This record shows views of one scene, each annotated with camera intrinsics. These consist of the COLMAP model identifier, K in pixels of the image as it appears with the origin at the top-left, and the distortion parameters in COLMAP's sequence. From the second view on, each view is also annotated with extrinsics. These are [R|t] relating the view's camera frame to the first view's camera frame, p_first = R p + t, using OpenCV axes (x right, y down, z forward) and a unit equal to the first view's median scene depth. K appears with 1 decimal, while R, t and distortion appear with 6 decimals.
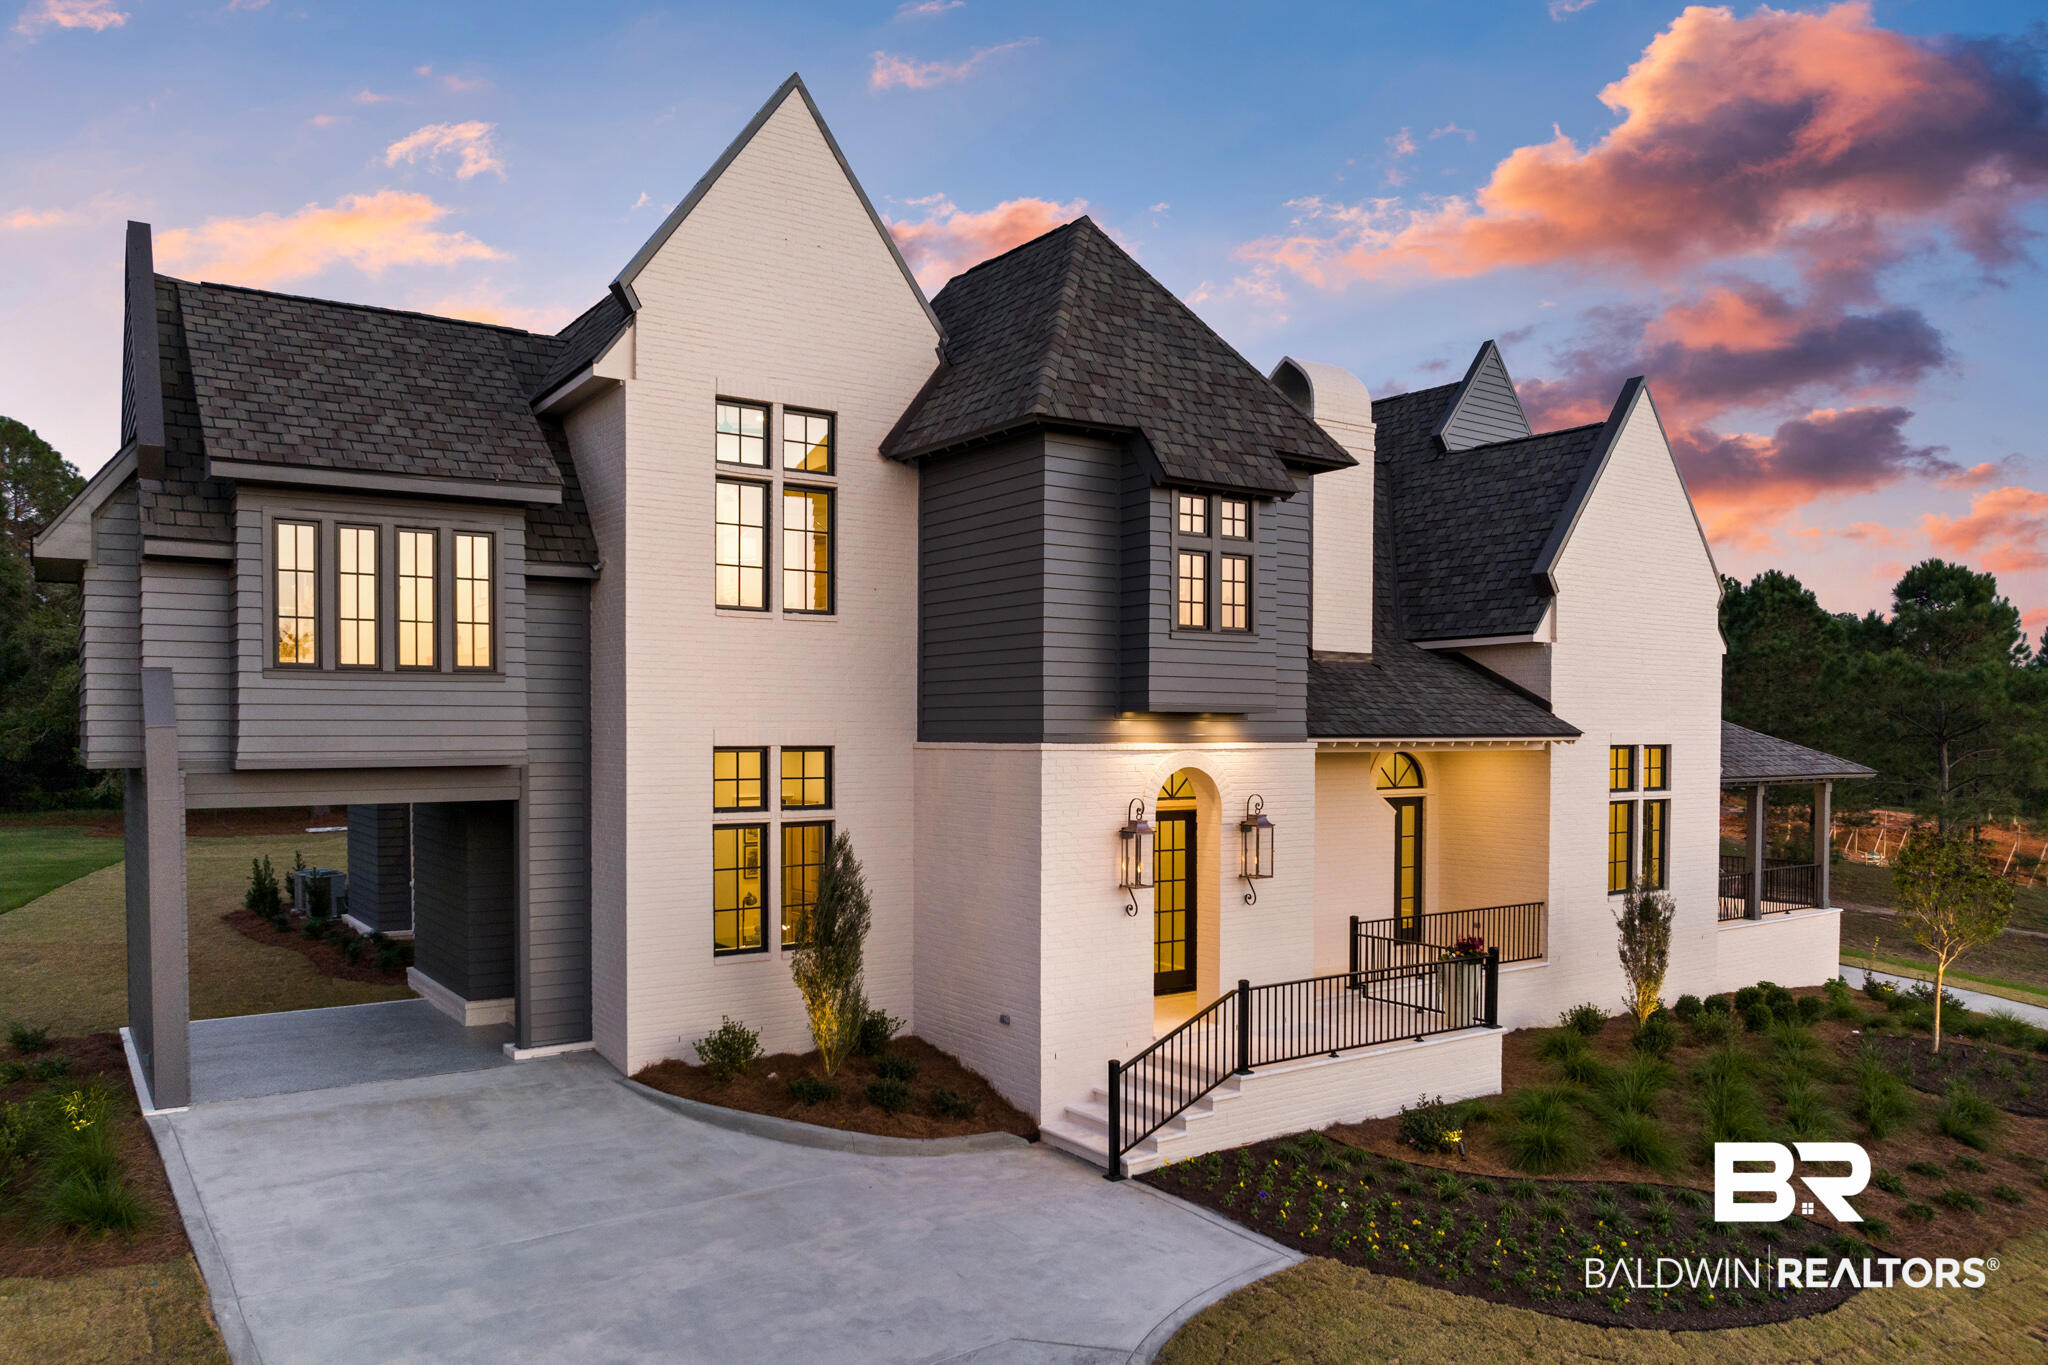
lens RADIAL K [[1452.7, 0, 1020.8], [0, 1452.7, 683.0], [0, 0, 1]] dist [-0.014654, -0.003821]
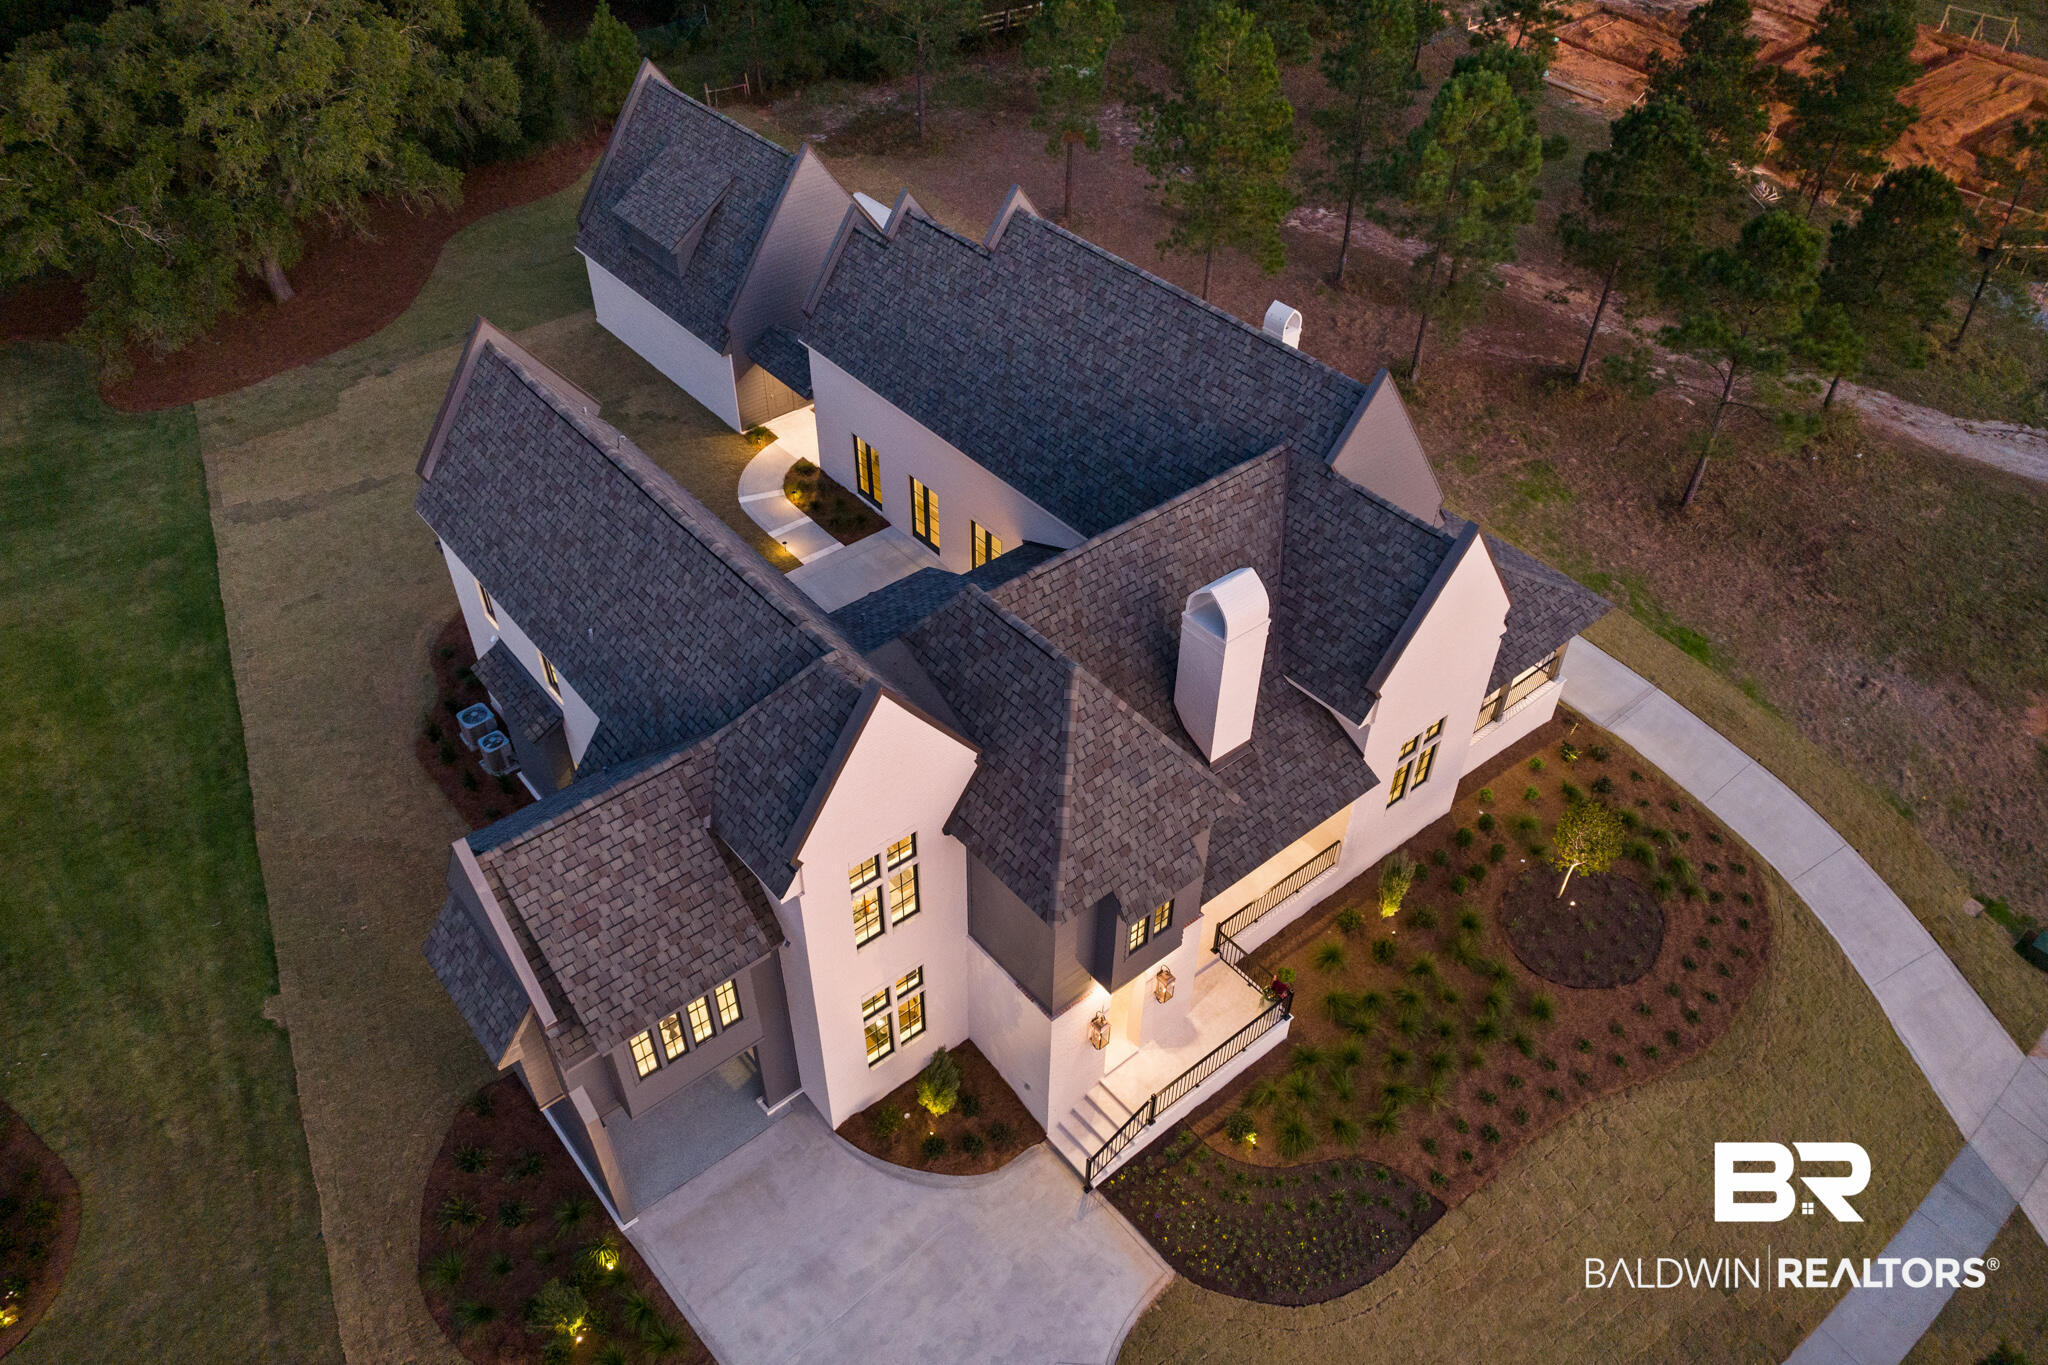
lens RADIAL K [[1452.7, 0, 1023.6], [0, 1452.7, 680.2], [0, 0, 1]] dist [-0.014654, -0.003821]
pose [[0.996717, -0.050432, 0.063331, -0.112899], [-0.002732, 0.760873, 0.648896, -1.453391], [-0.080912, -0.646939, 0.758237, -0.094045]]
